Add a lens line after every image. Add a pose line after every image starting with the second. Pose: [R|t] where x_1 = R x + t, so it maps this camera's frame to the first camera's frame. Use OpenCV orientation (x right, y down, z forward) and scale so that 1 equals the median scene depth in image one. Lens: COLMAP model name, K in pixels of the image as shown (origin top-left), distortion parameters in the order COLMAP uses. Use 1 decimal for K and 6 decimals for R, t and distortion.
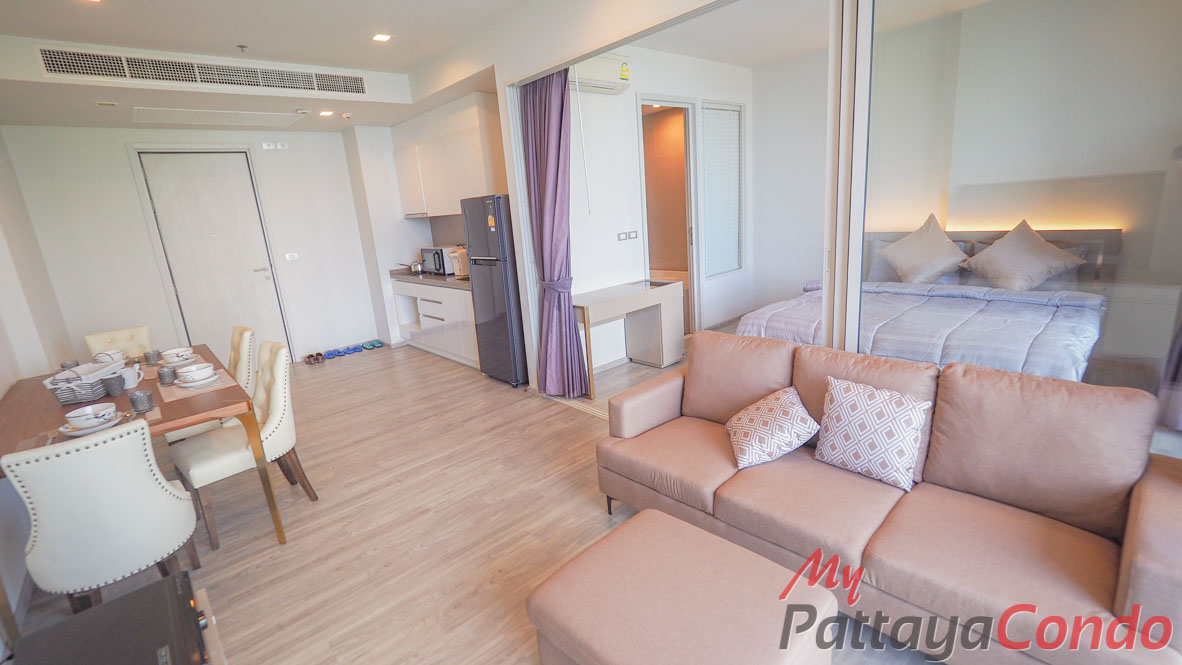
lens RADIAL K [[510.0, 0, 593.3], [0, 510.0, 329.0], [0, 0, 1]] dist [-0.007467, -0.000545]
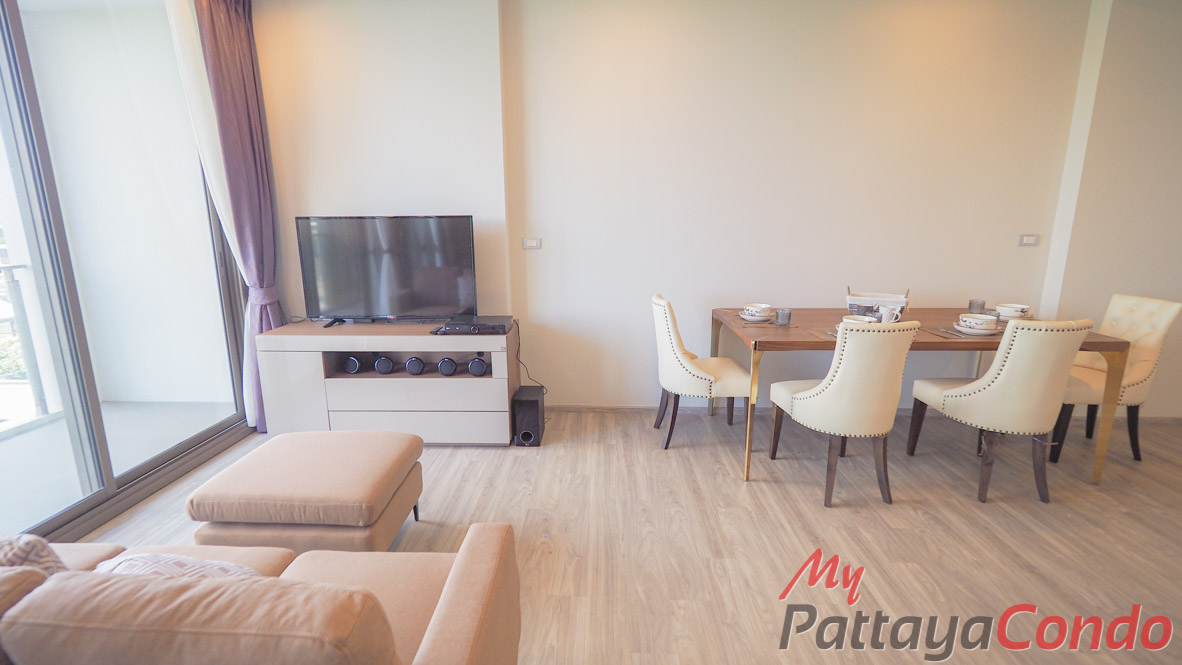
lens RADIAL K [[510.0, 0, 571.2], [0, 510.0, 328.7], [0, 0, 1]] dist [-0.007467, -0.000545]
pose [[-0.725911, 0.224471, -0.650128, 0.171589], [-0.096279, 0.902773, 0.419203, -0.169181], [0.681017, 0.366898, -0.633721, 0.791008]]
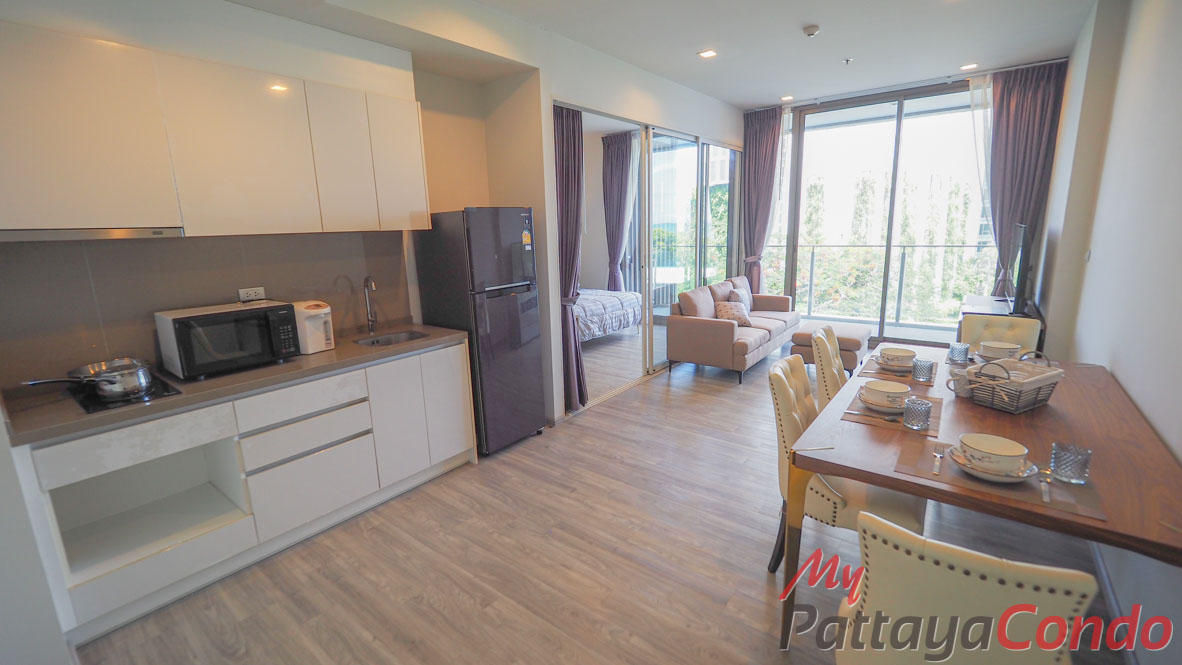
lens RADIAL K [[510.0, 0, 578.4], [0, 510.0, 326.2], [0, 0, 1]] dist [-0.007467, -0.000545]
pose [[-0.154952, -0.115272, 0.981174, -1.046424], [0.271733, 0.949888, 0.154510, -0.180385], [-0.949816, 0.290559, -0.115864, 1.058690]]
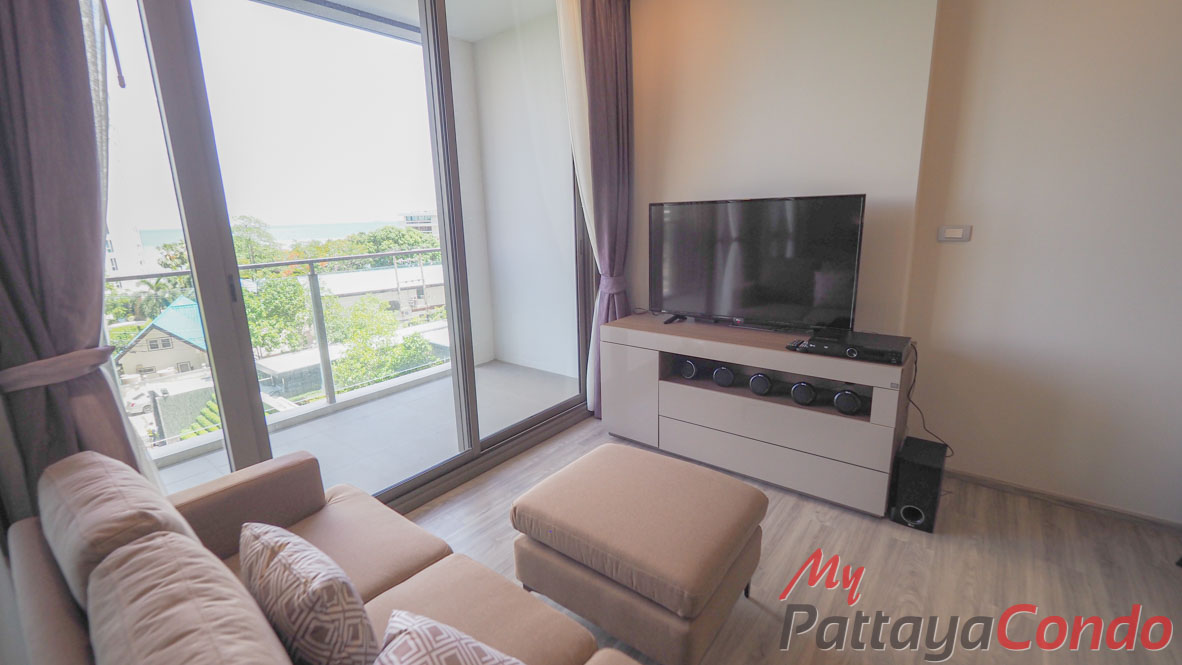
lens RADIAL K [[510.0, 0, 583.6], [0, 510.0, 334.2], [0, 0, 1]] dist [-0.007467, -0.000545]
pose [[-0.984804, 0.136447, -0.107440, 0.130827], [0.072588, 0.885409, 0.459109, -0.132375], [0.157773, 0.444334, -0.881859, 0.661979]]
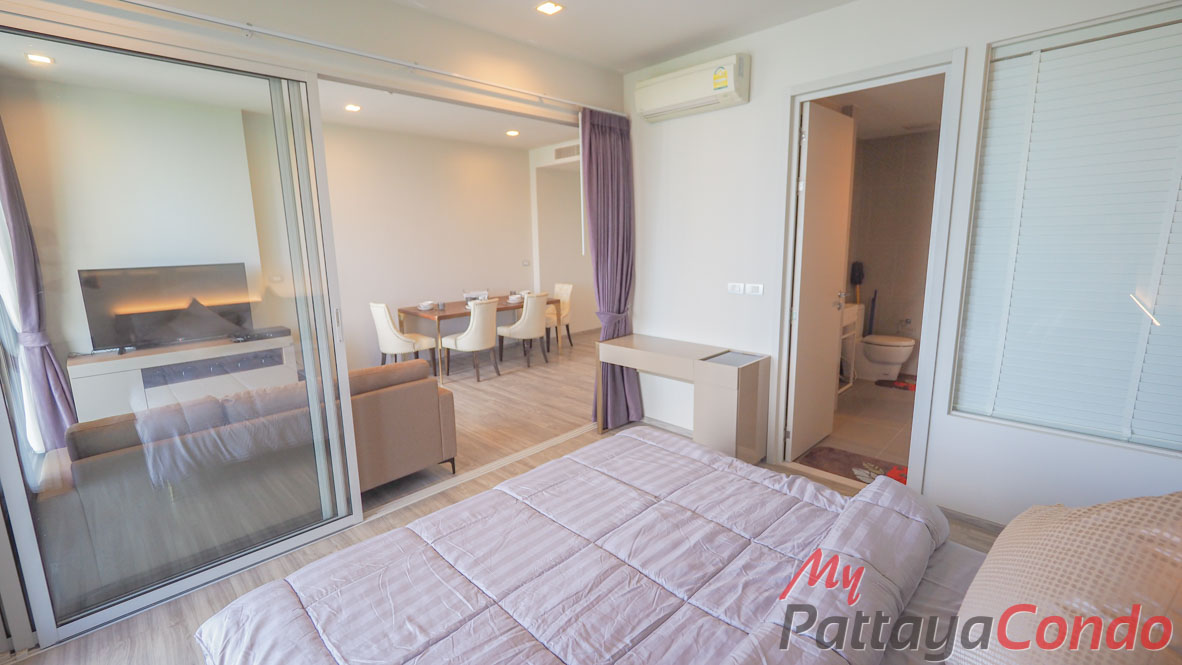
lens RADIAL K [[510.0, 0, 586.0], [0, 510.0, 330.5], [0, 0, 1]] dist [-0.007467, -0.000545]
pose [[0.033538, 0.259398, -0.965188, 0.909278], [-0.220962, 0.943758, 0.245961, -0.294984], [0.974706, 0.205021, 0.088968, 0.824250]]
